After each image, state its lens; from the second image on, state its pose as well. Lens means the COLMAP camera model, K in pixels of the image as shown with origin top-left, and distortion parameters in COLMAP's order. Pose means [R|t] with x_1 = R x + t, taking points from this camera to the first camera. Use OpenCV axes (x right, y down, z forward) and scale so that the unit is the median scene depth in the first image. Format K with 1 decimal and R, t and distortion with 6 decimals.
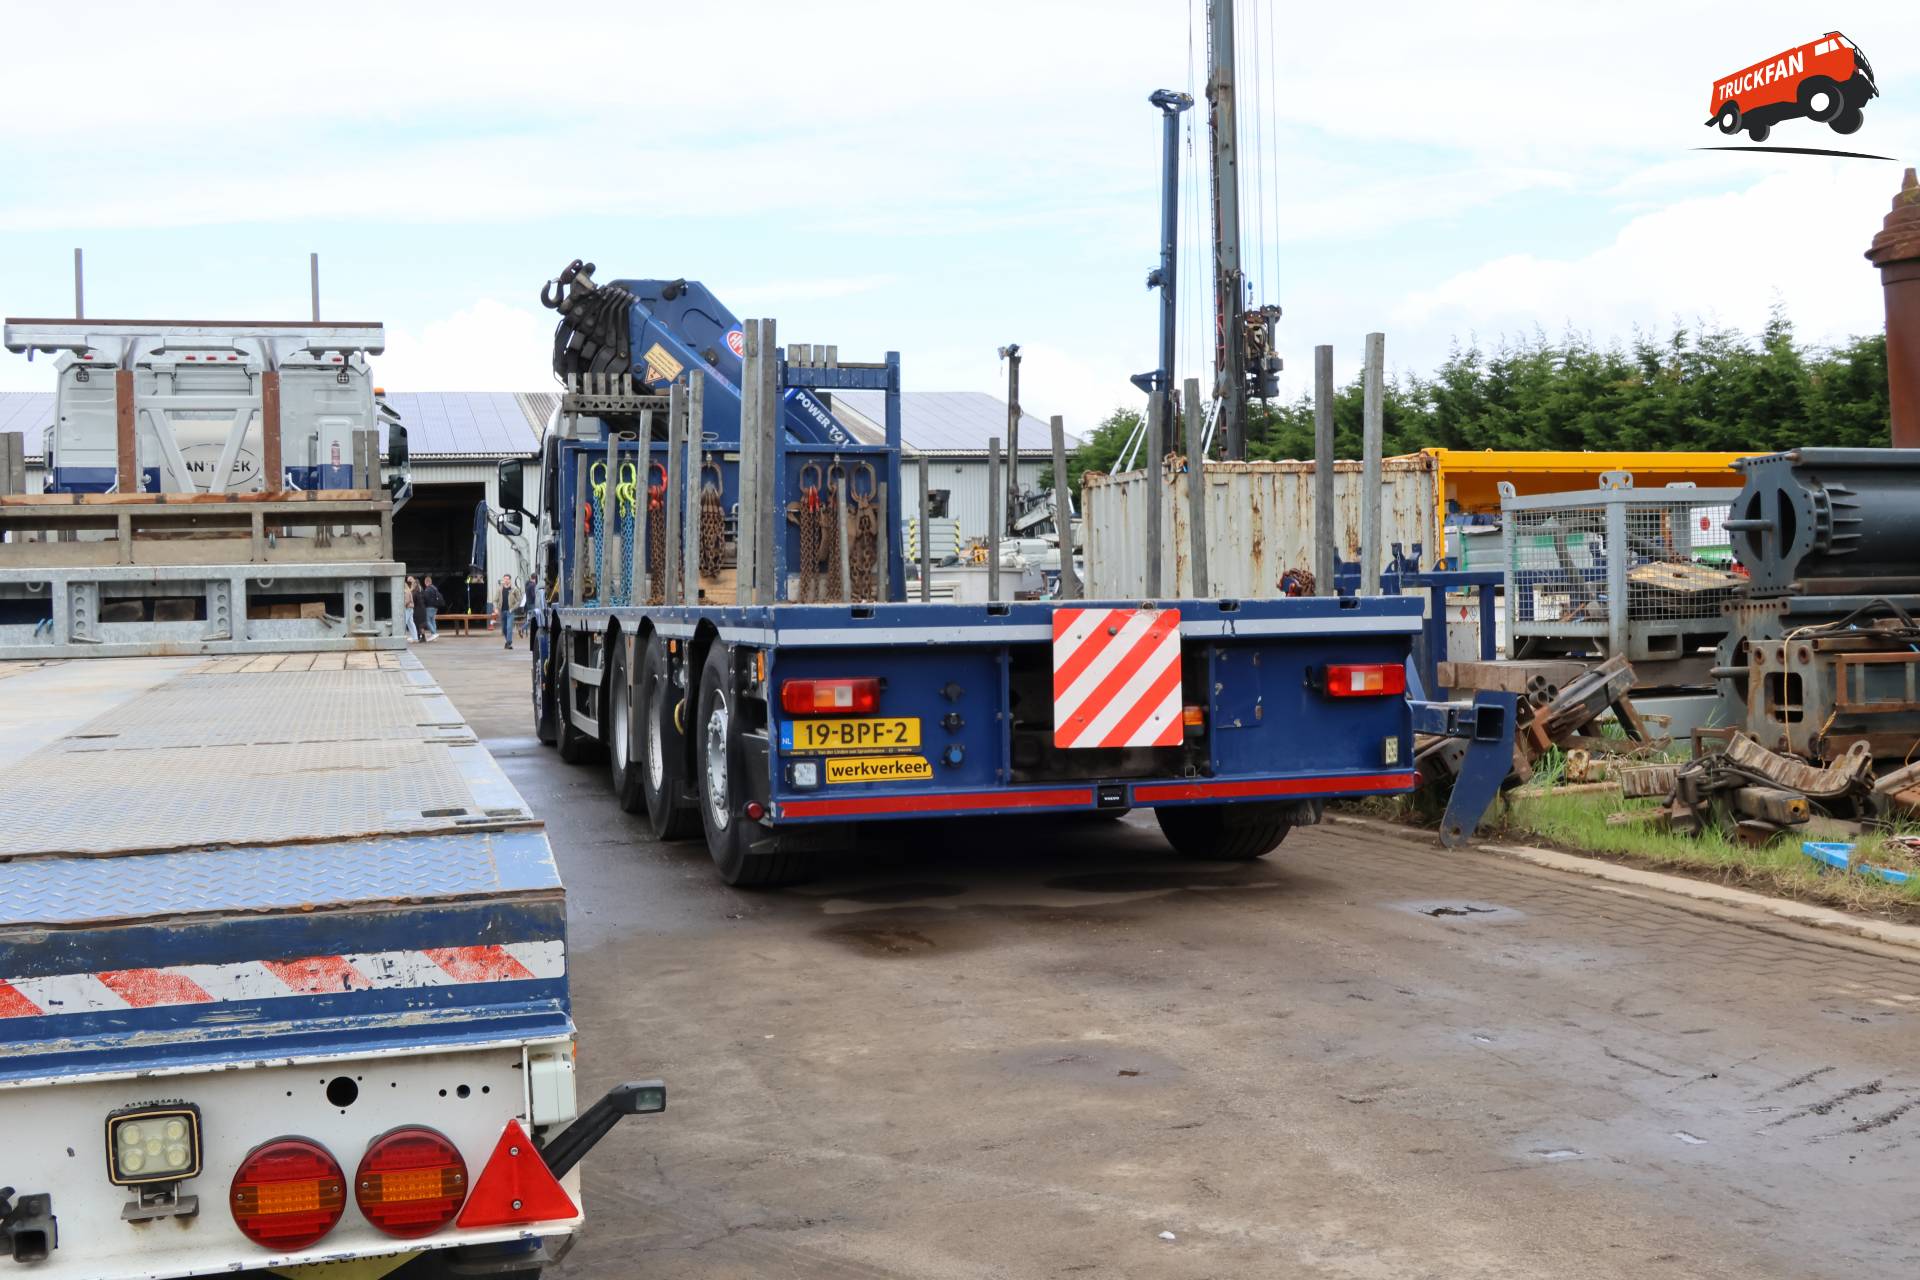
lens RADIAL K [[2032.3, 0, 969.8], [0, 2032.3, 649.7], [0, 0, 1]] dist [-0.130252, 0.195756]
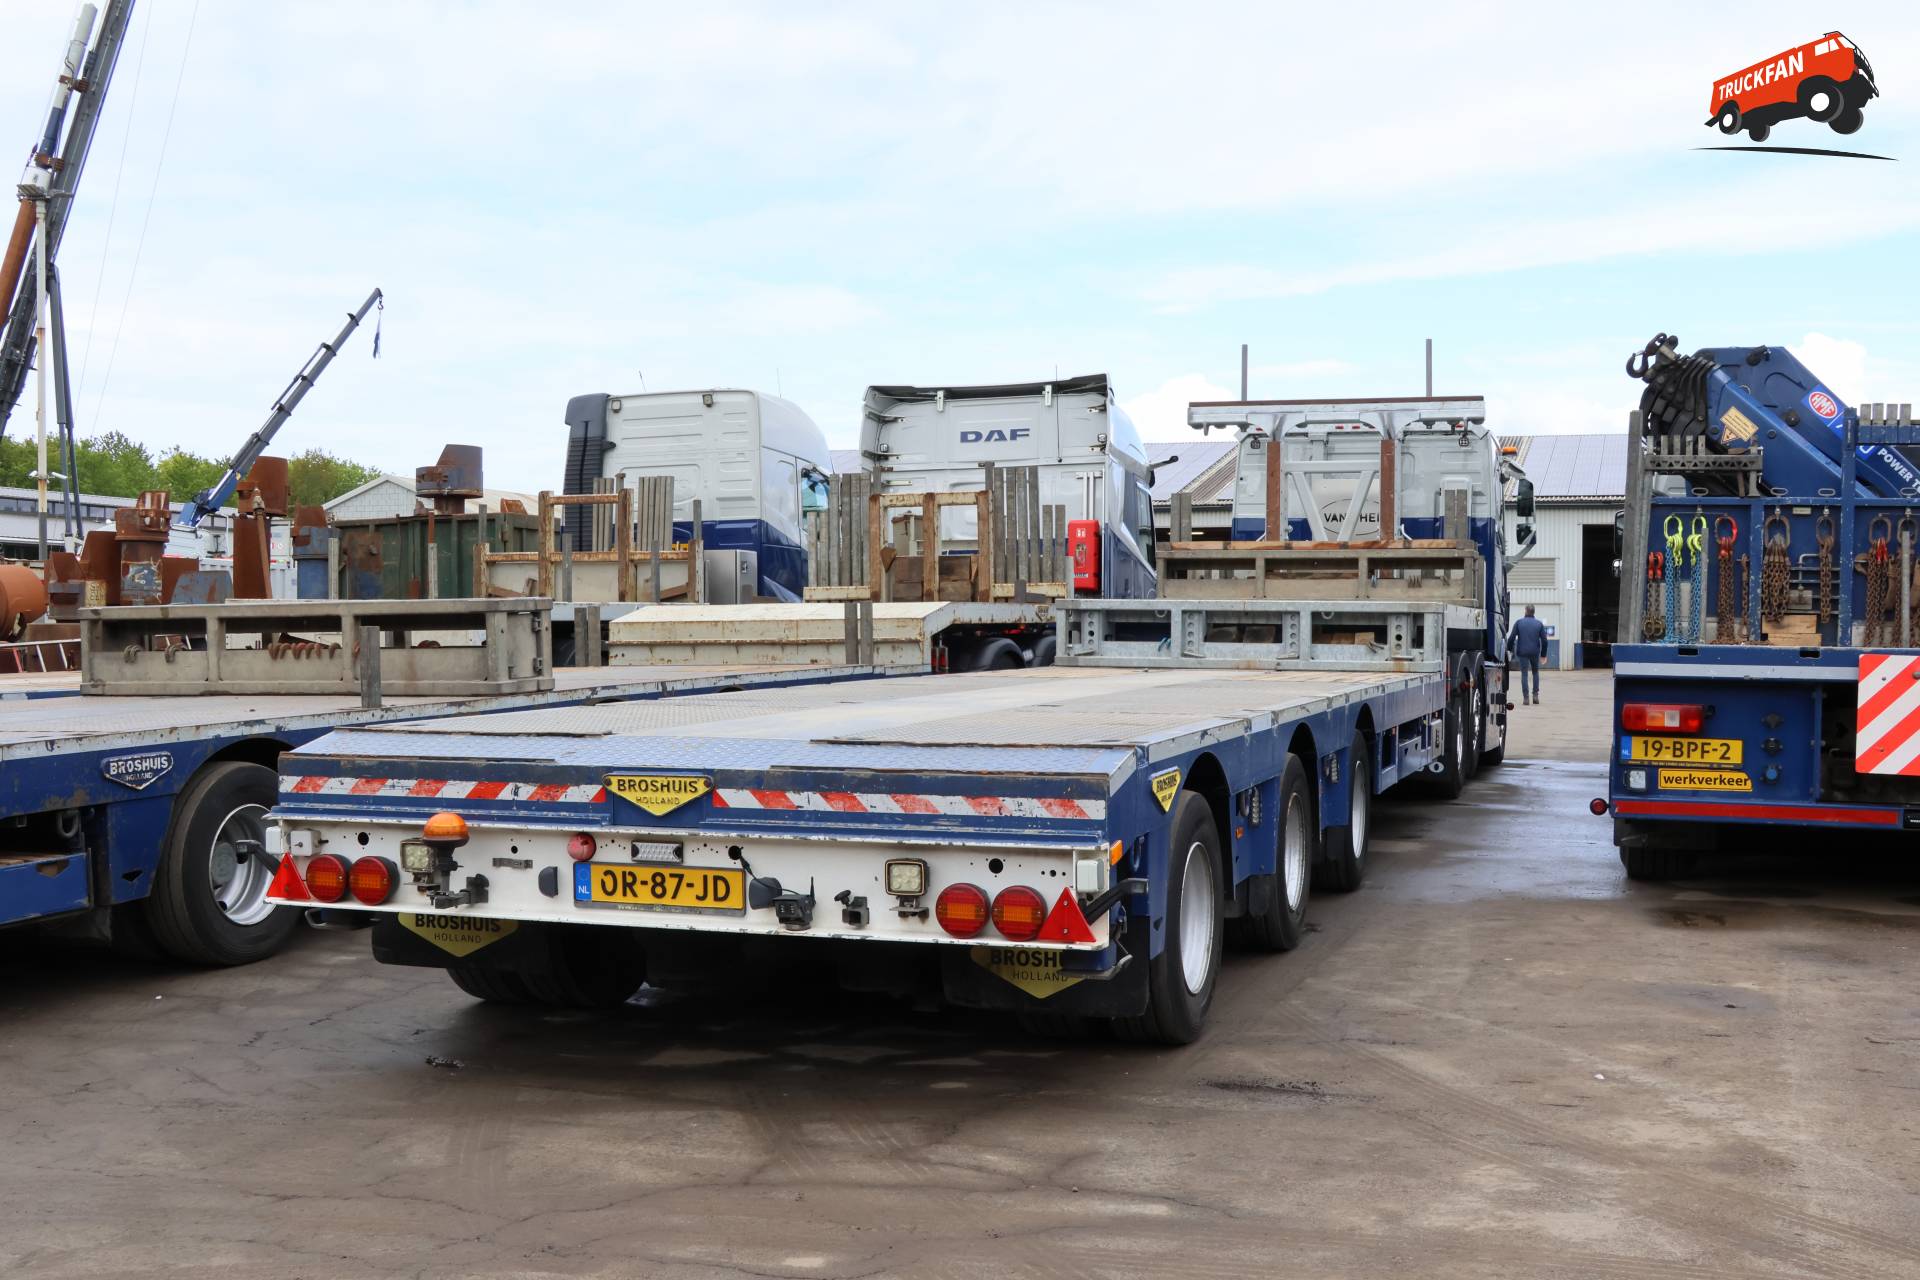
lens RADIAL K [[2032.3, 0, 969.8], [0, 2032.3, 649.7], [0, 0, 1]] dist [-0.130252, 0.195756]
pose [[0.812200, 0.033761, -0.582401, 0.159010], [-0.044538, 0.998999, -0.004202, 0.002823], [0.581676, 0.029352, 0.812891, -0.126757]]
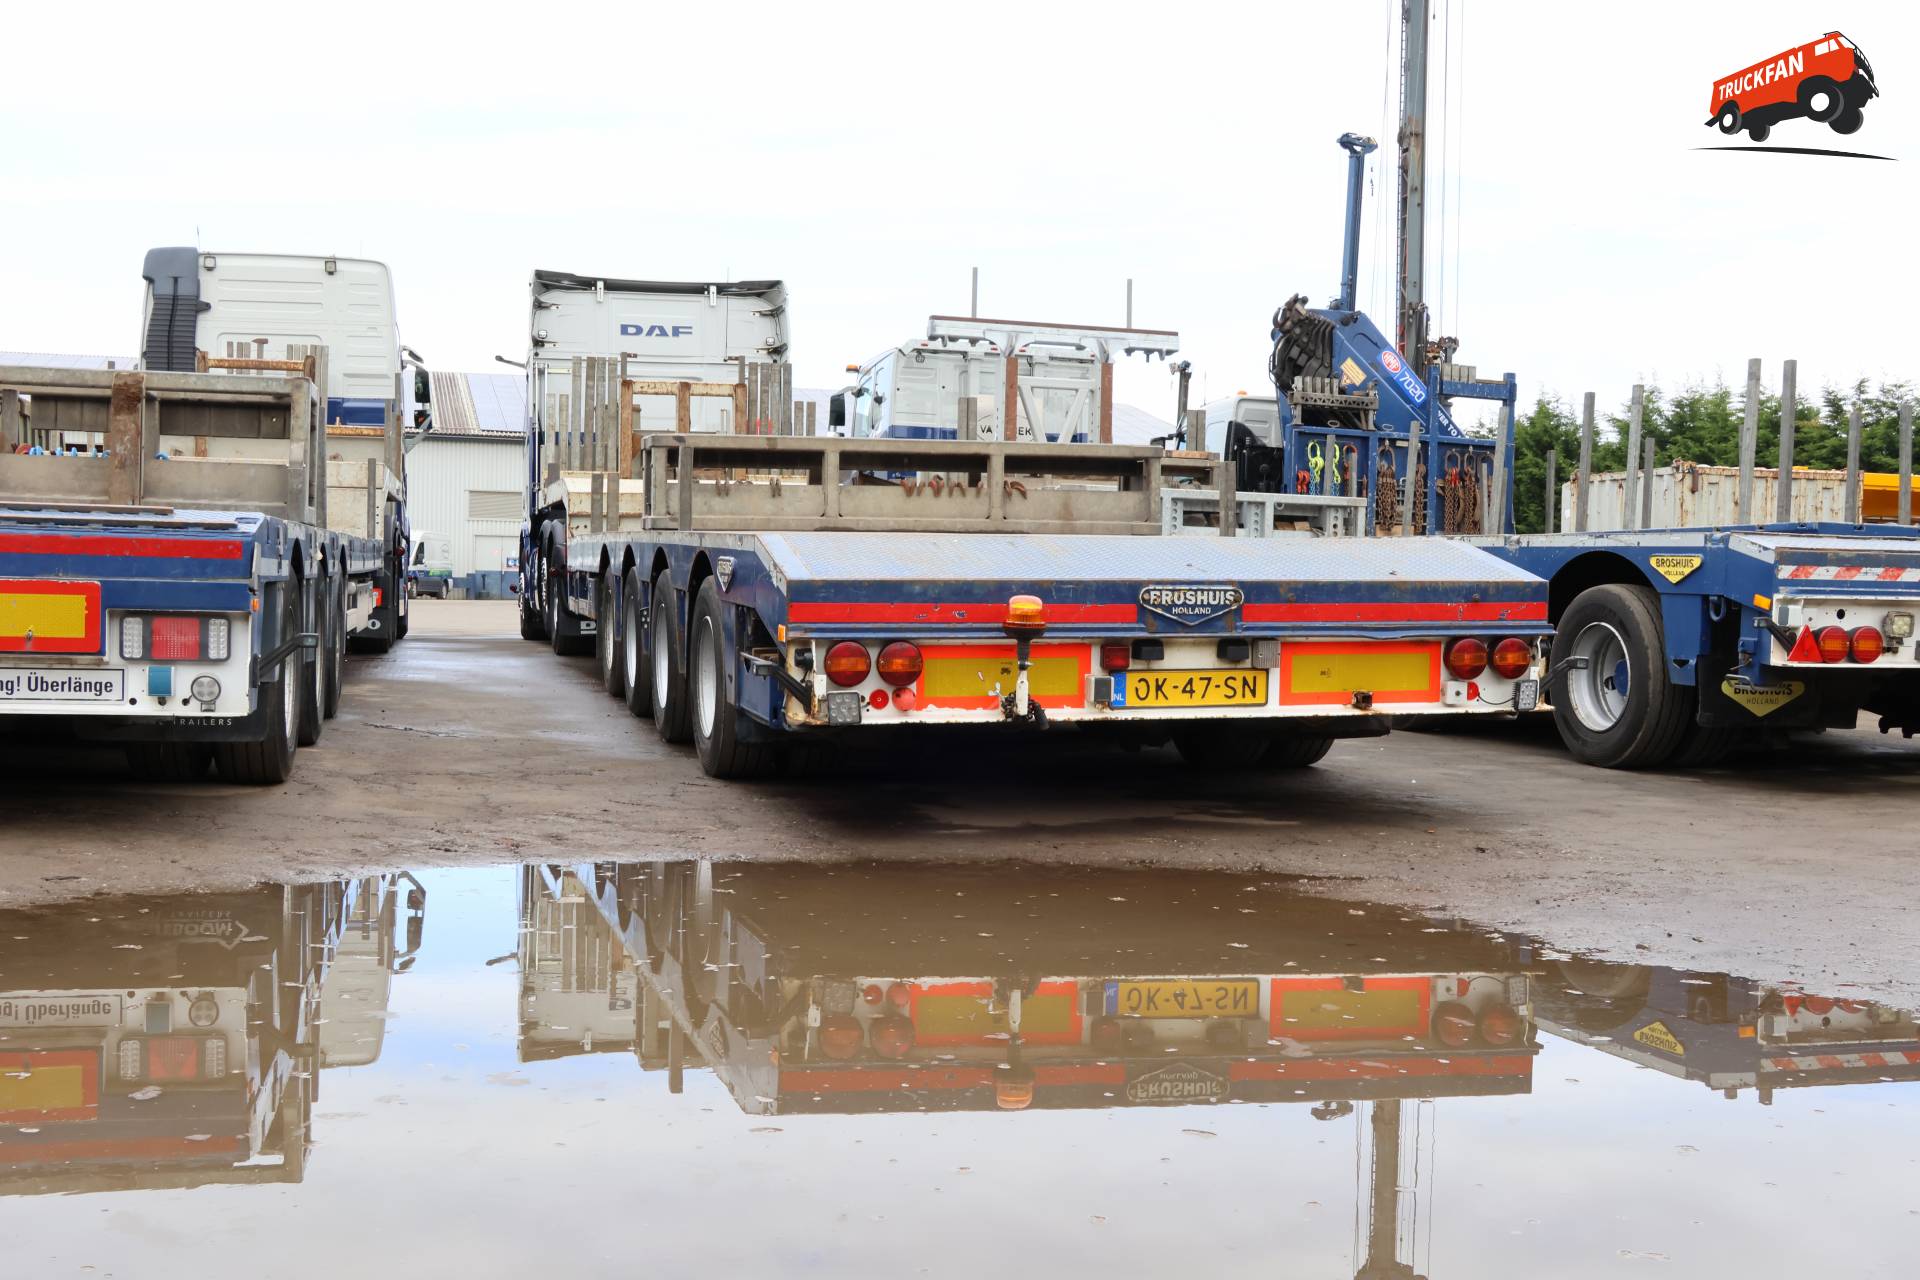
lens RADIAL K [[2032.3, 0, 969.8], [0, 2032.3, 649.7], [0, 0, 1]] dist [-0.130252, 0.195756]
pose [[0.998901, 0.046255, -0.007591, -0.432637], [-0.046294, 0.998915, -0.005033, 0.071092], [0.007350, 0.005379, 0.999959, -0.403322]]
